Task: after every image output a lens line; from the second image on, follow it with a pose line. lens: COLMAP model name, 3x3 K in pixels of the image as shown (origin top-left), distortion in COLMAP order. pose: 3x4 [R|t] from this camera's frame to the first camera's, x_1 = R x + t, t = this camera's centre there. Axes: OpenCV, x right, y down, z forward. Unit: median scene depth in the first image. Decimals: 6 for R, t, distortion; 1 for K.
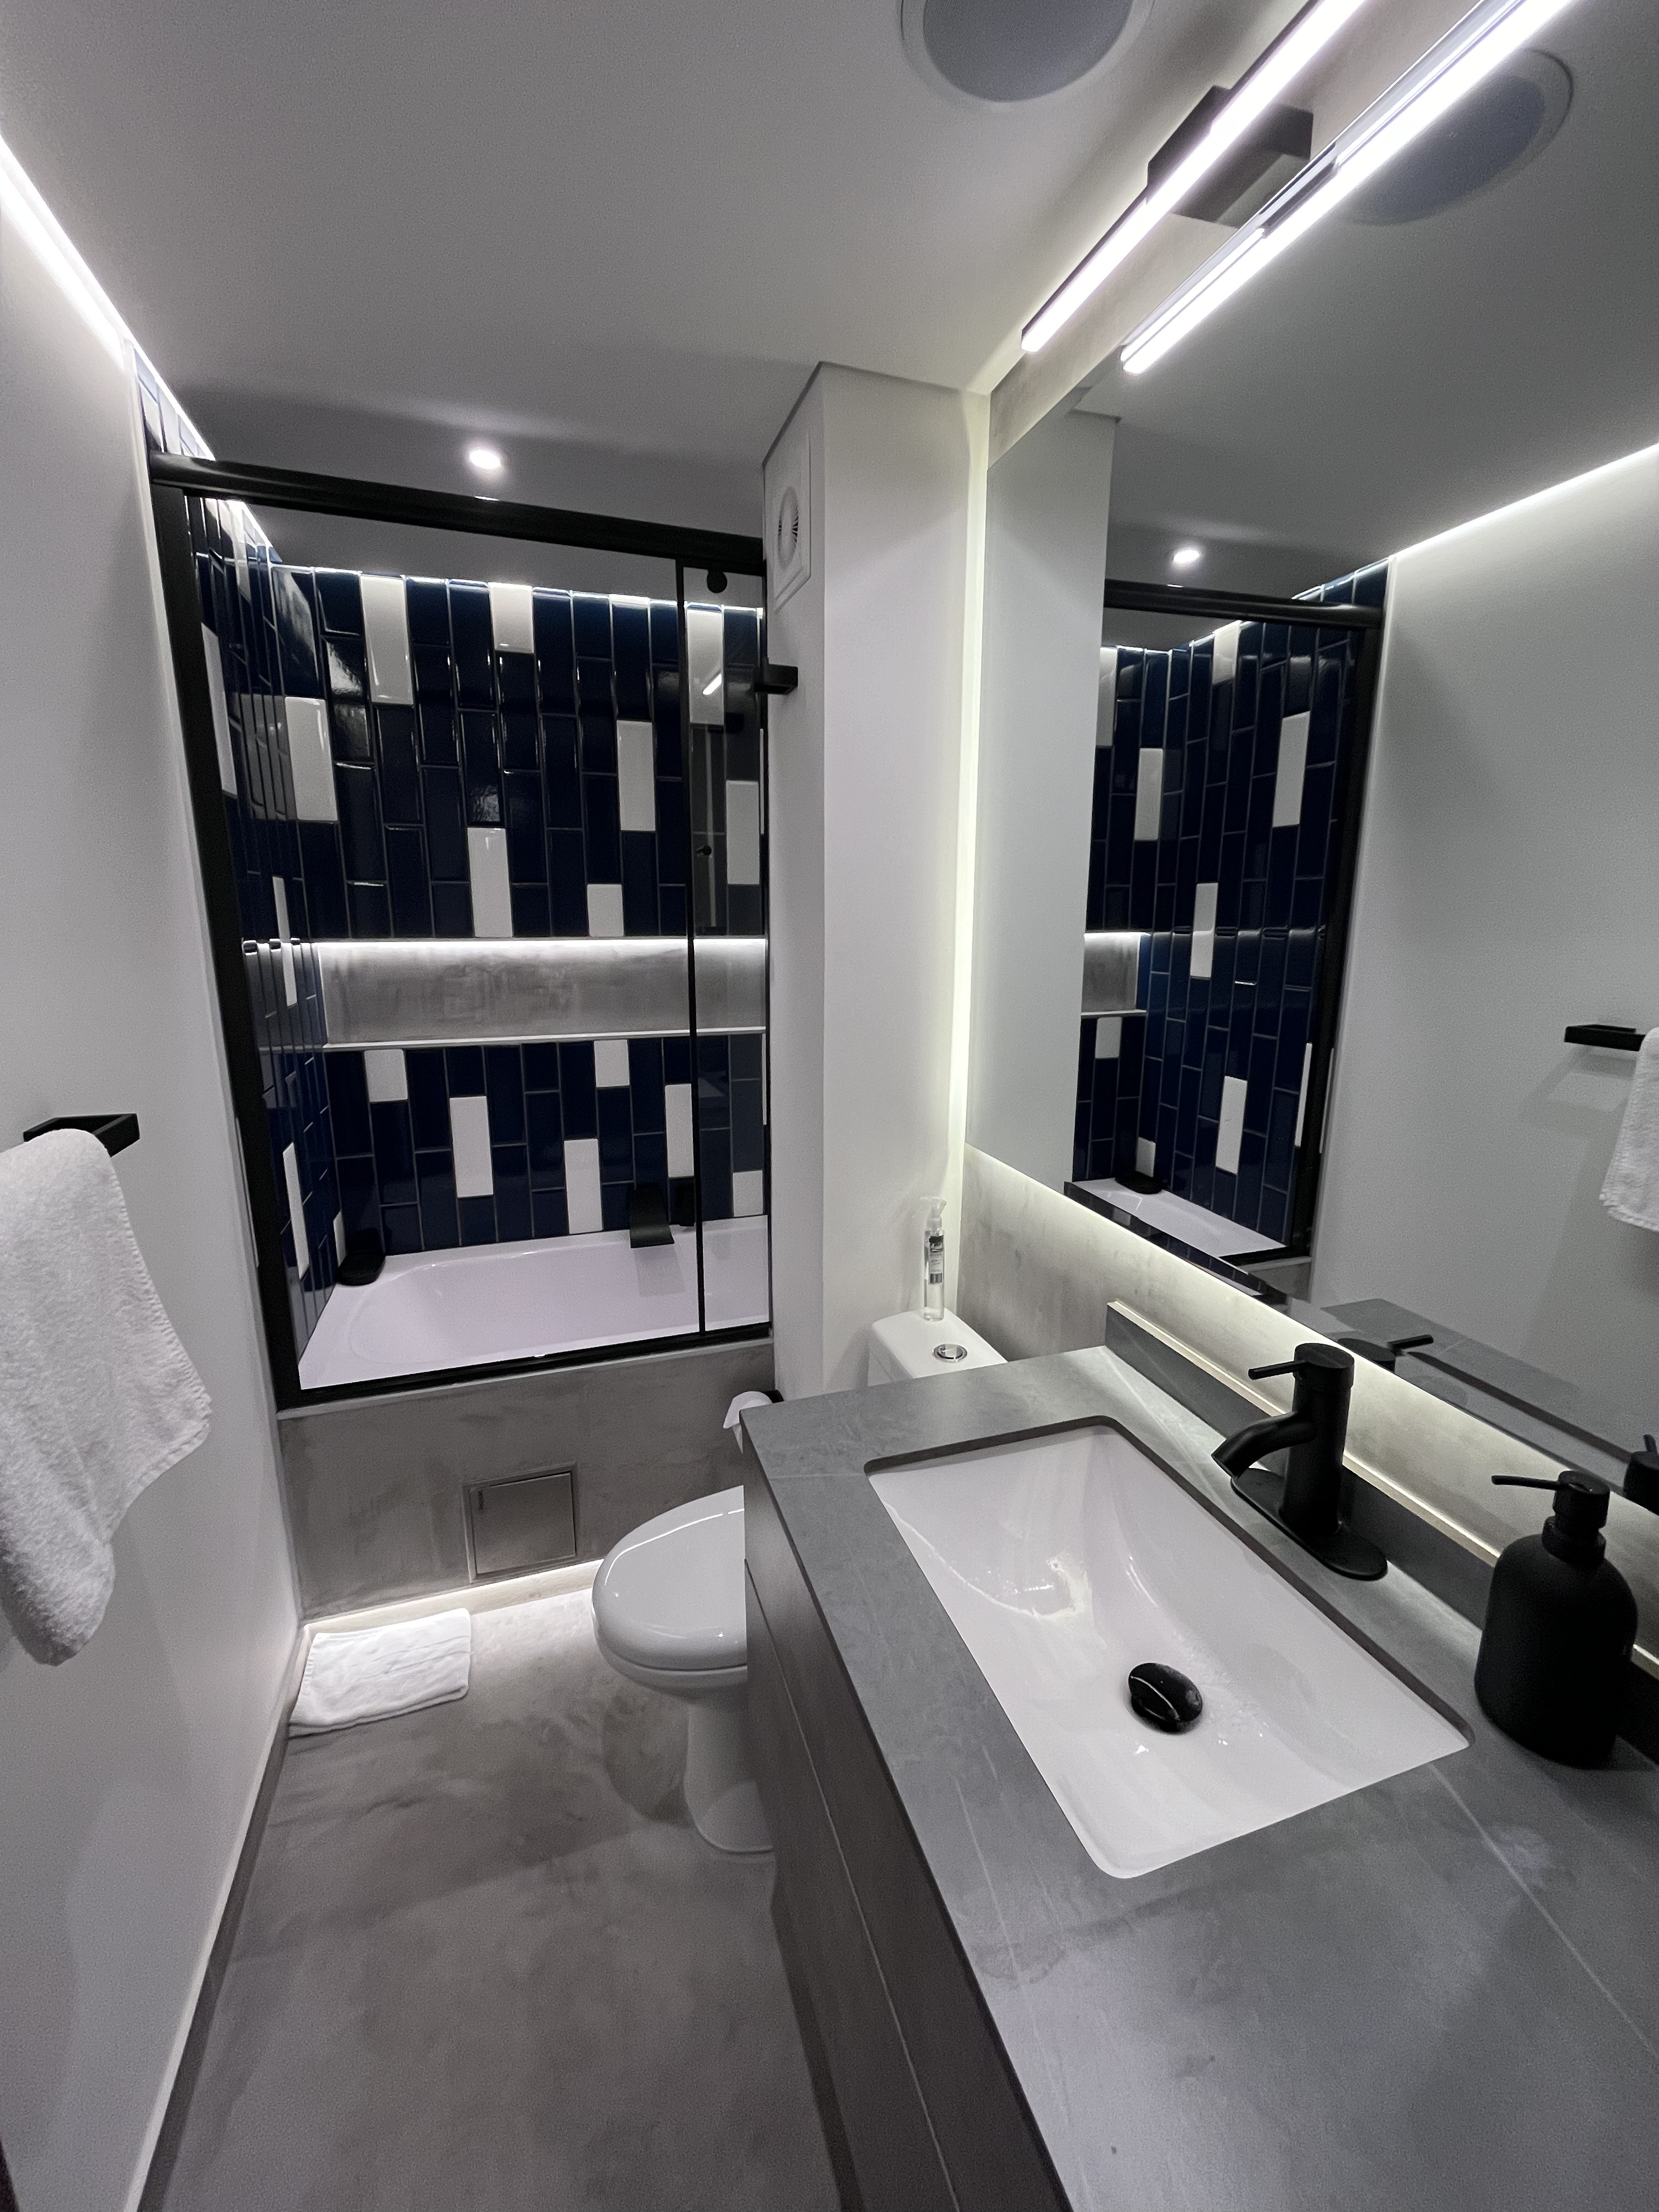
lens RADIAL K [[885.3, 0, 834.5], [0, 885.3, 1100.9], [0, 0, 1]] dist [-0.006506, -0.000329]
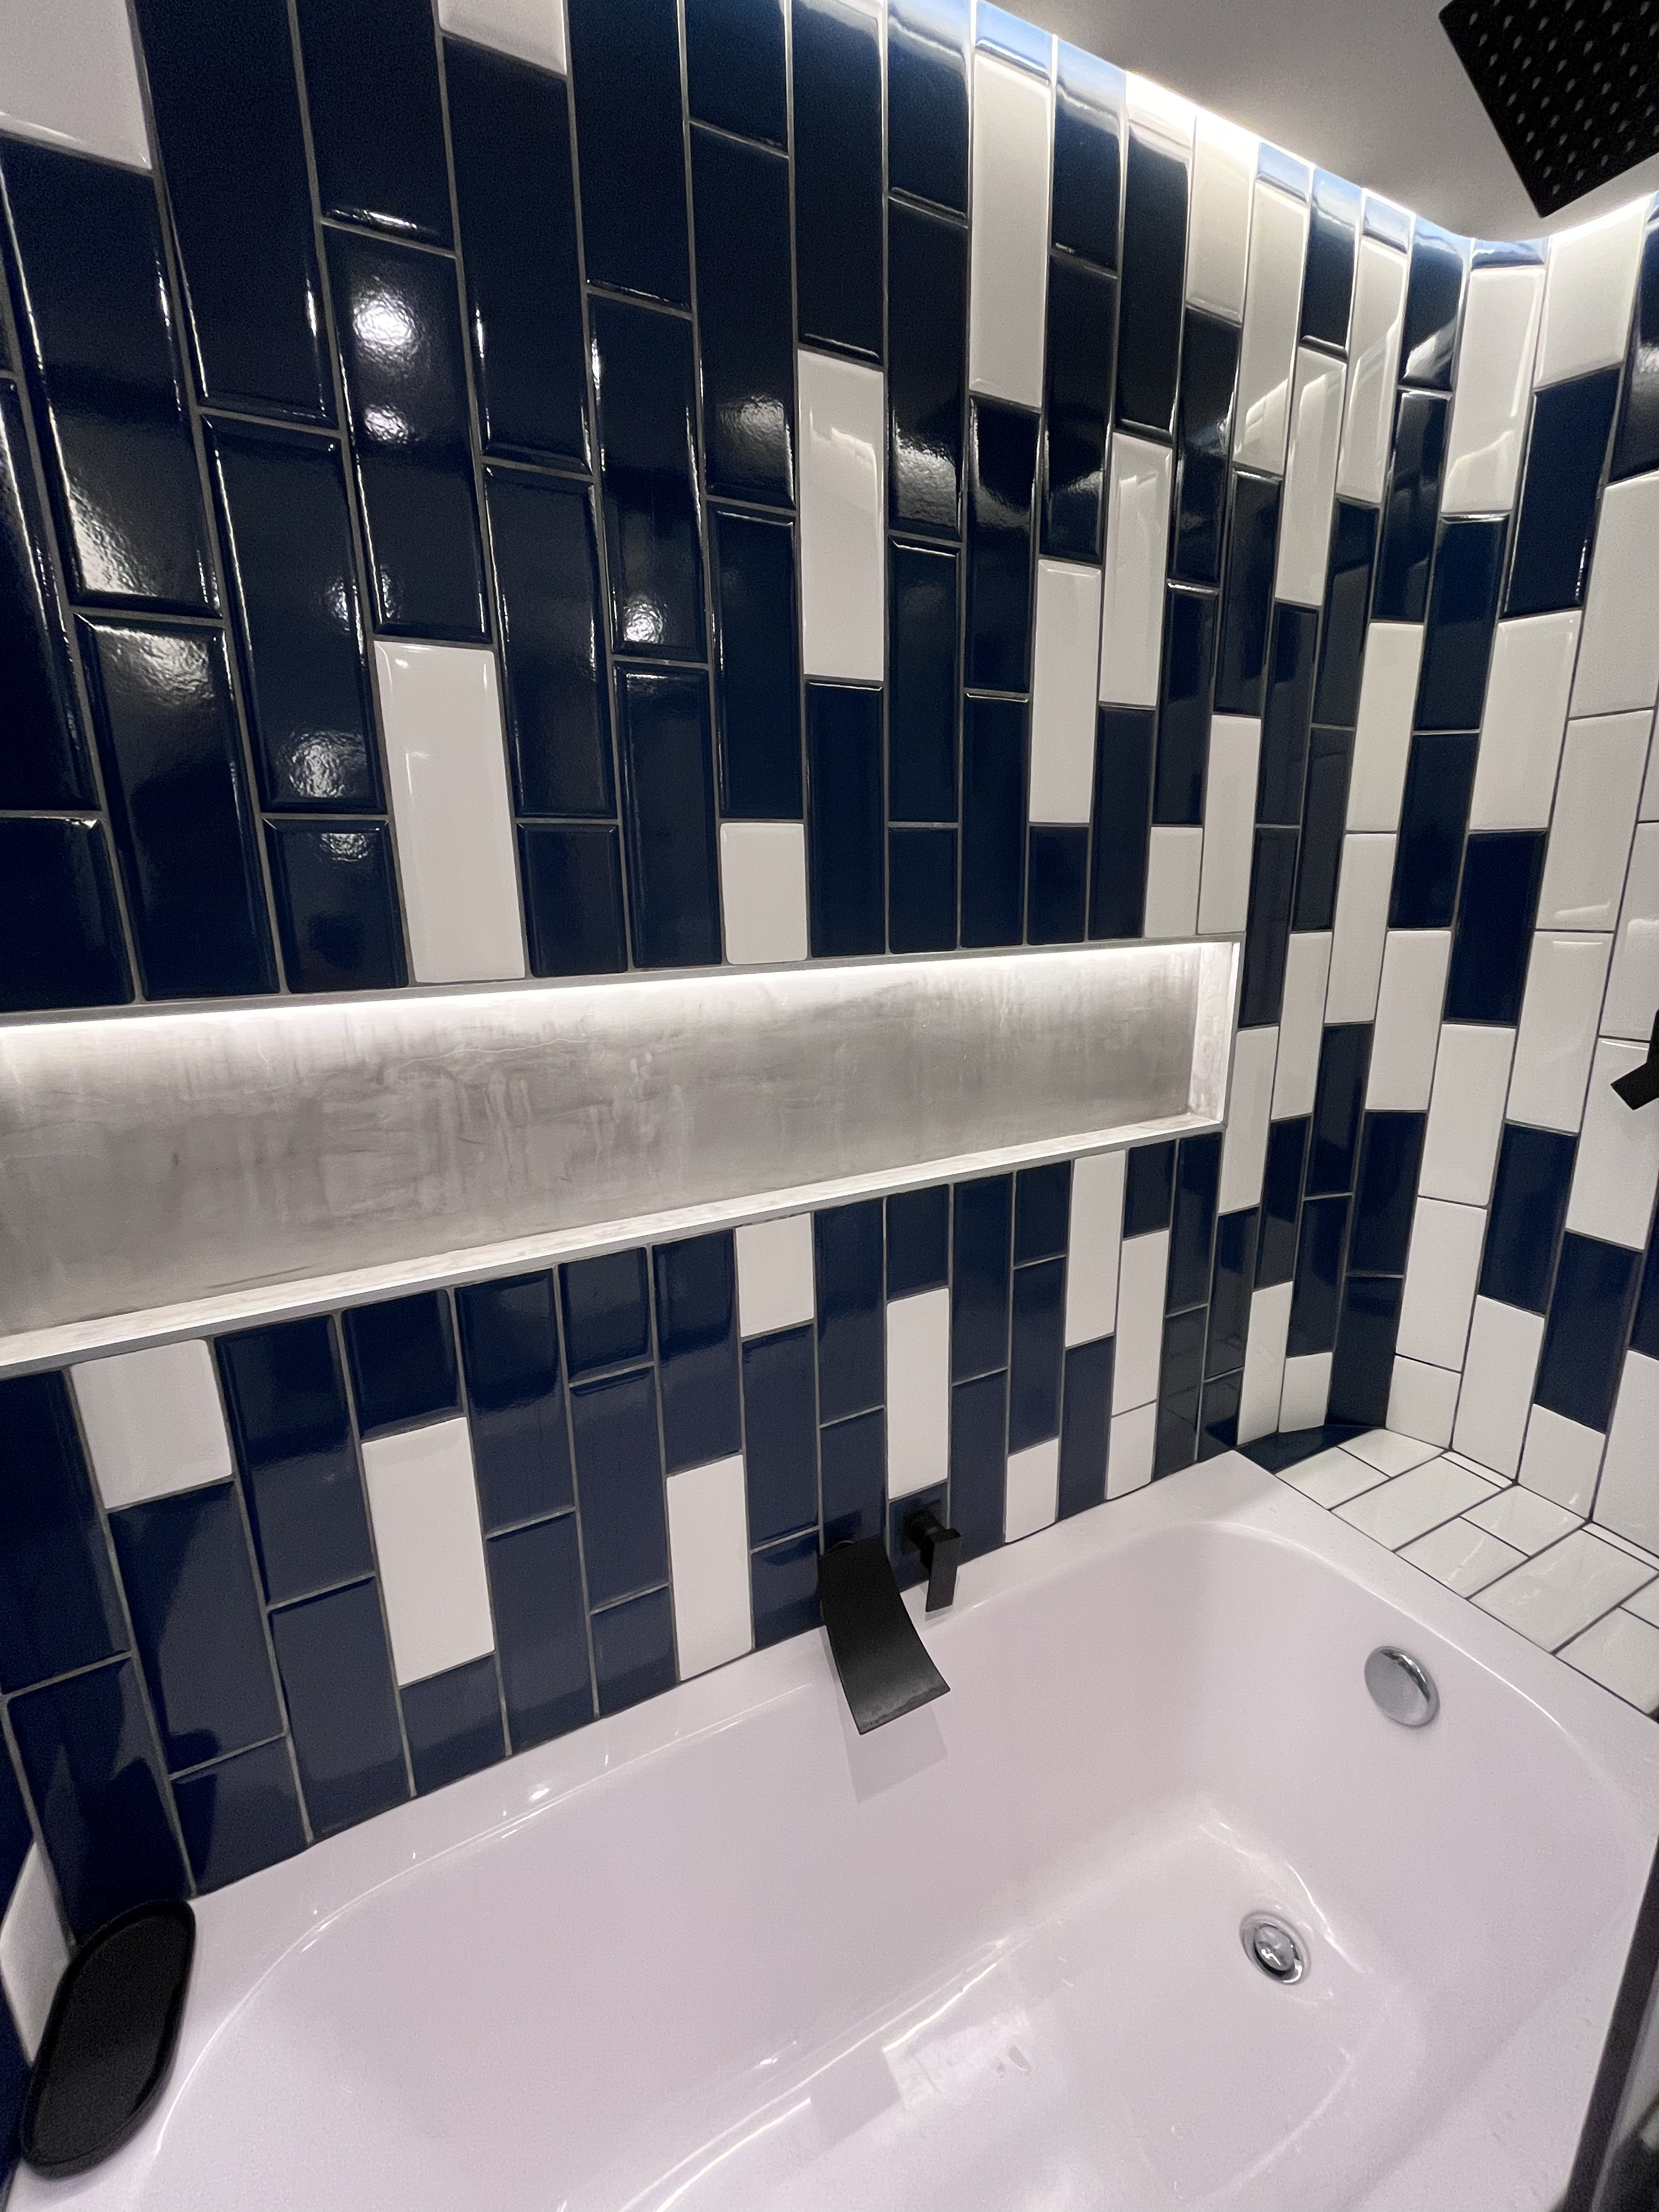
lens RADIAL K [[885.3, 0, 840.5], [0, 885.3, 1093.4], [0, 0, 1]] dist [-0.006506, -0.000329]
pose [[0.991817, -0.051089, 0.116997, -0.276768], [0.048193, 0.998461, 0.027448, -0.140588], [-0.118220, -0.021584, 0.992753, 0.624911]]
